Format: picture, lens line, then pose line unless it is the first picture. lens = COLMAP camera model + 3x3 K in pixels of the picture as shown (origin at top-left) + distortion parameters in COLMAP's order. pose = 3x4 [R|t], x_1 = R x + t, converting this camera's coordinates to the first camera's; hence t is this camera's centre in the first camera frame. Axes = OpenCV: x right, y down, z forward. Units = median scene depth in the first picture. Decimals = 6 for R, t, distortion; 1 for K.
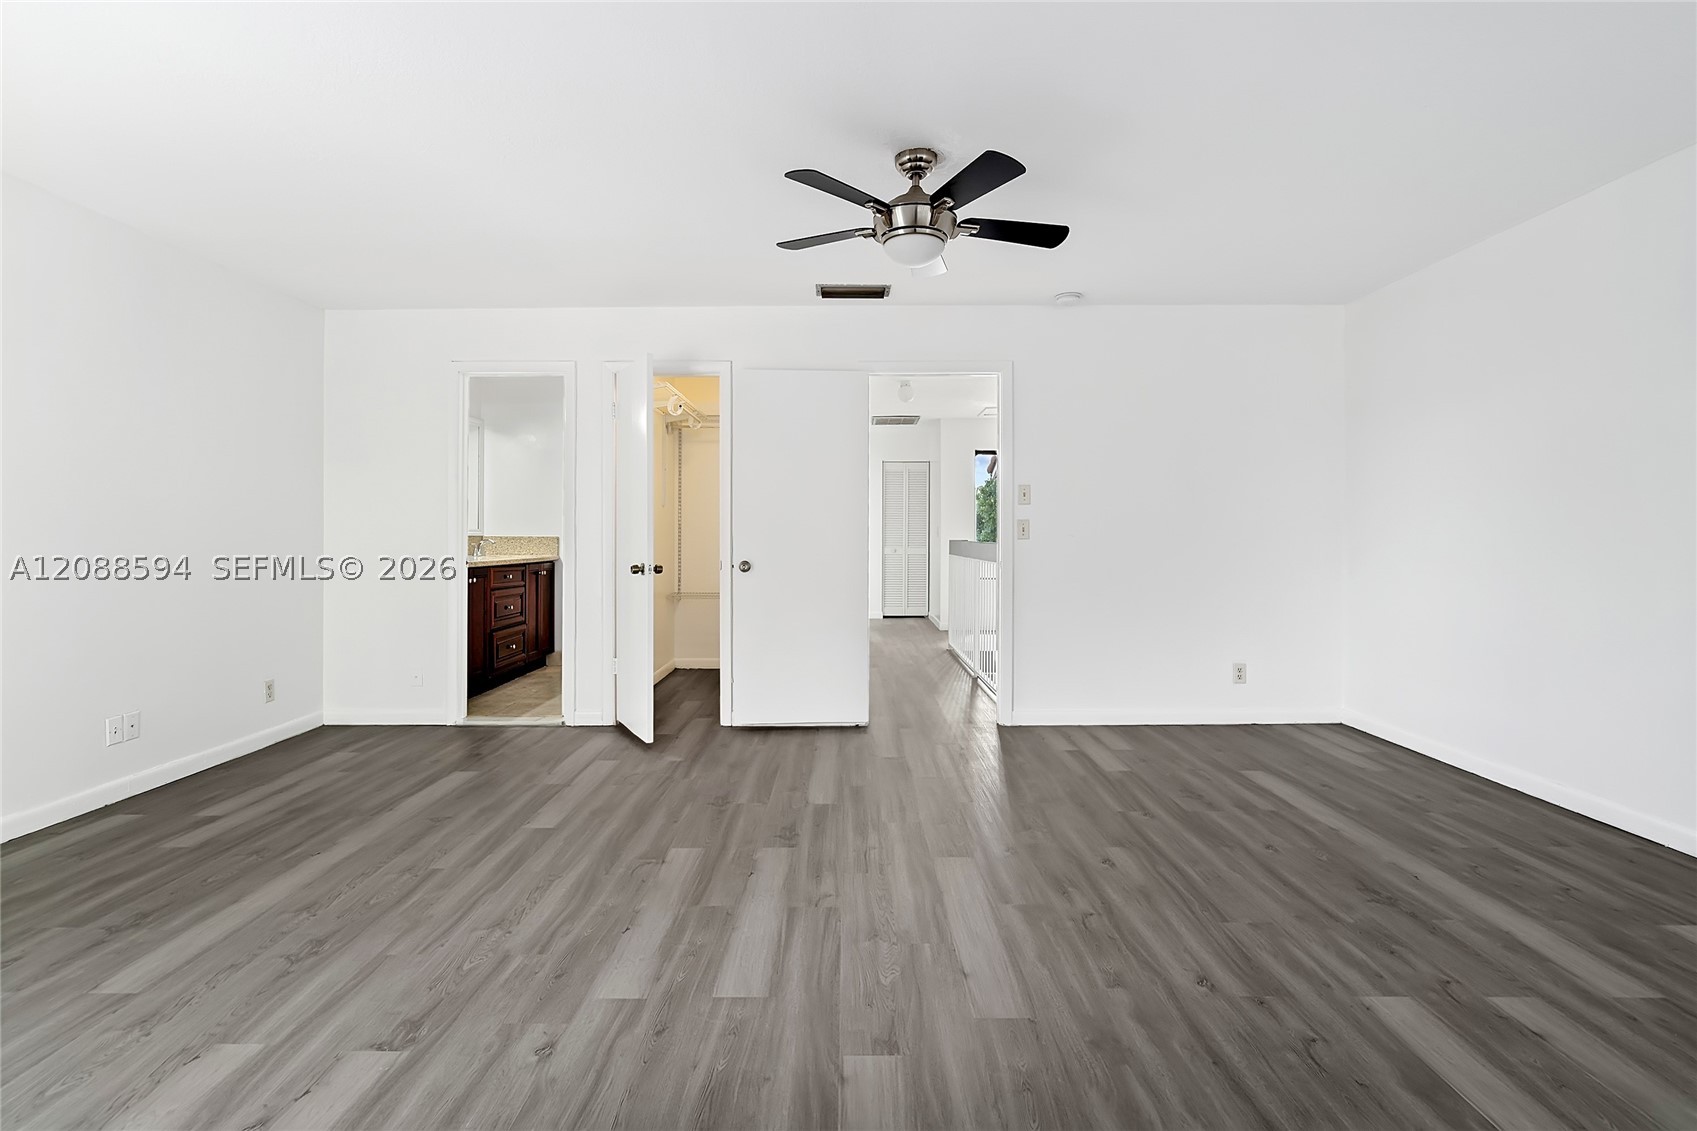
lens RADIAL K [[774.4, 0, 848.4], [0, 774.4, 554.1], [0, 0, 1]] dist [-0.003108, 0.001554]
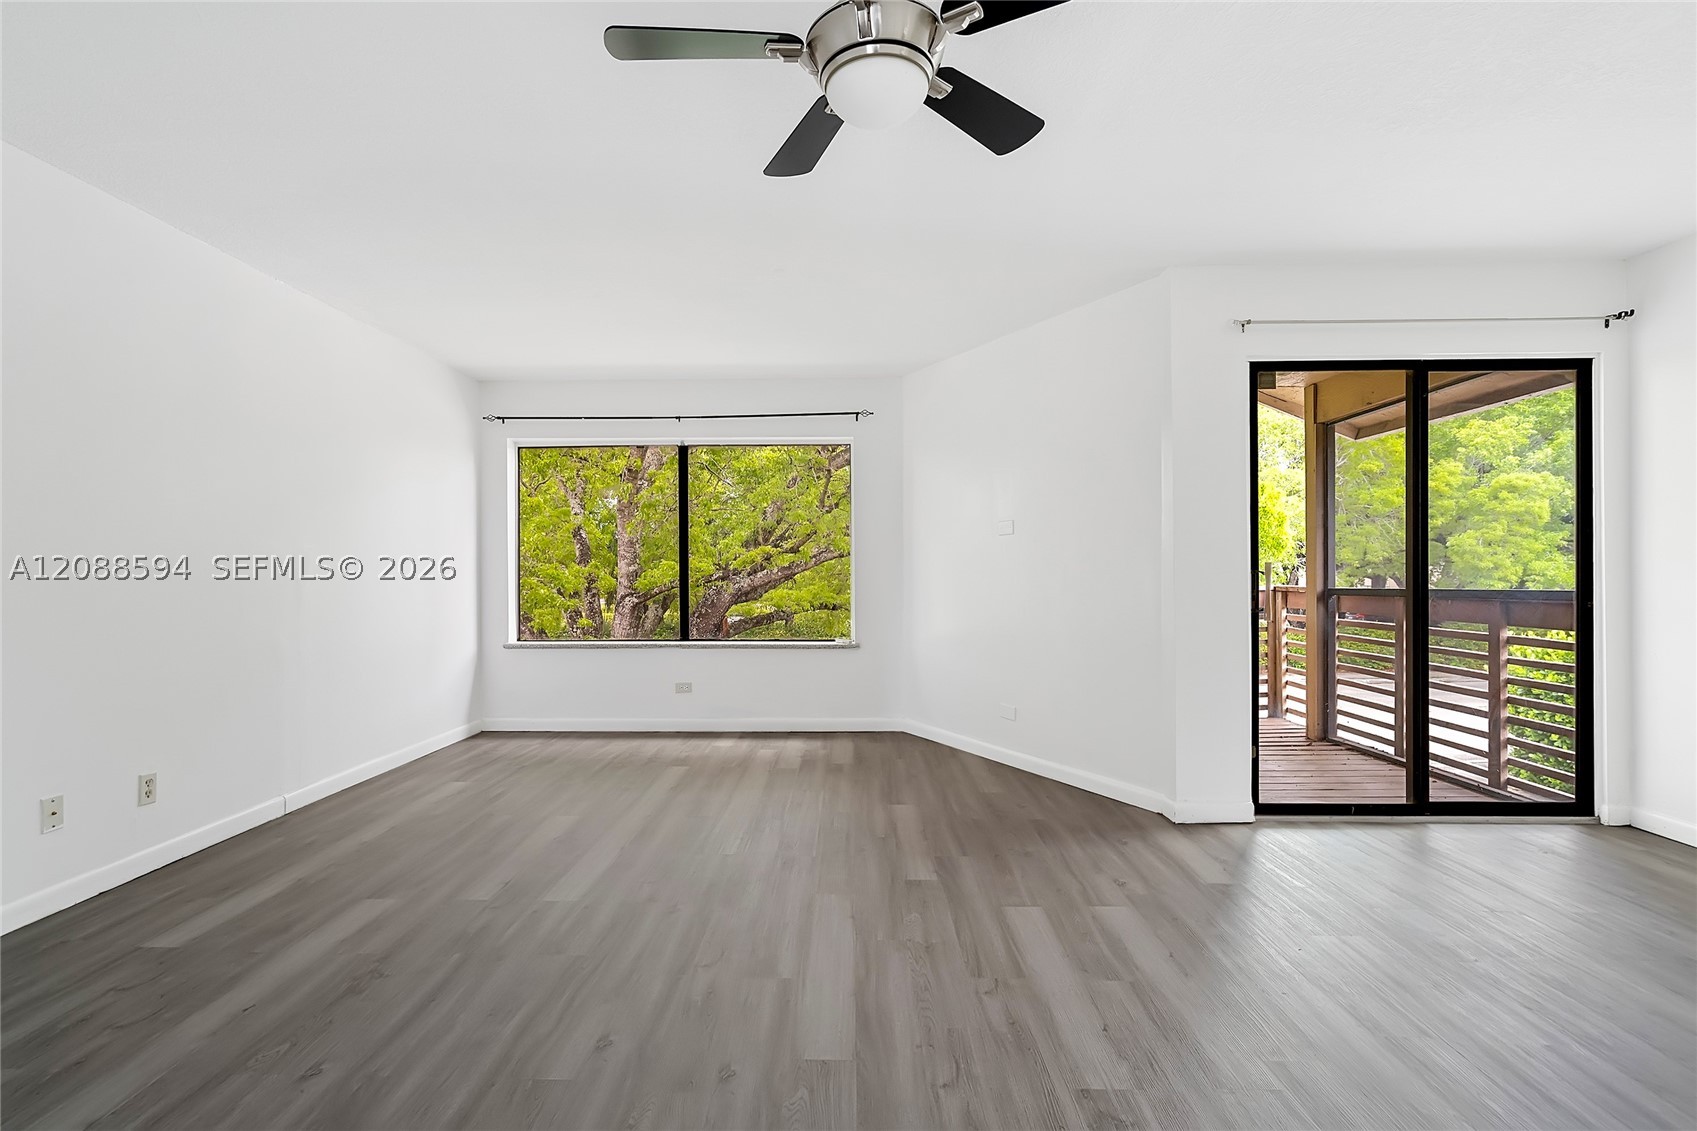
lens RADIAL K [[774.4, 0, 849.4], [0, 774.4, 566.8], [0, 0, 1]] dist [-0.003108, 0.001554]
pose [[-0.999968, 0.004171, 0.006764, 0.135850], [0.004303, 0.999797, 0.019660, -0.052475], [-0.006680, 0.019689, -0.999784, 2.106549]]
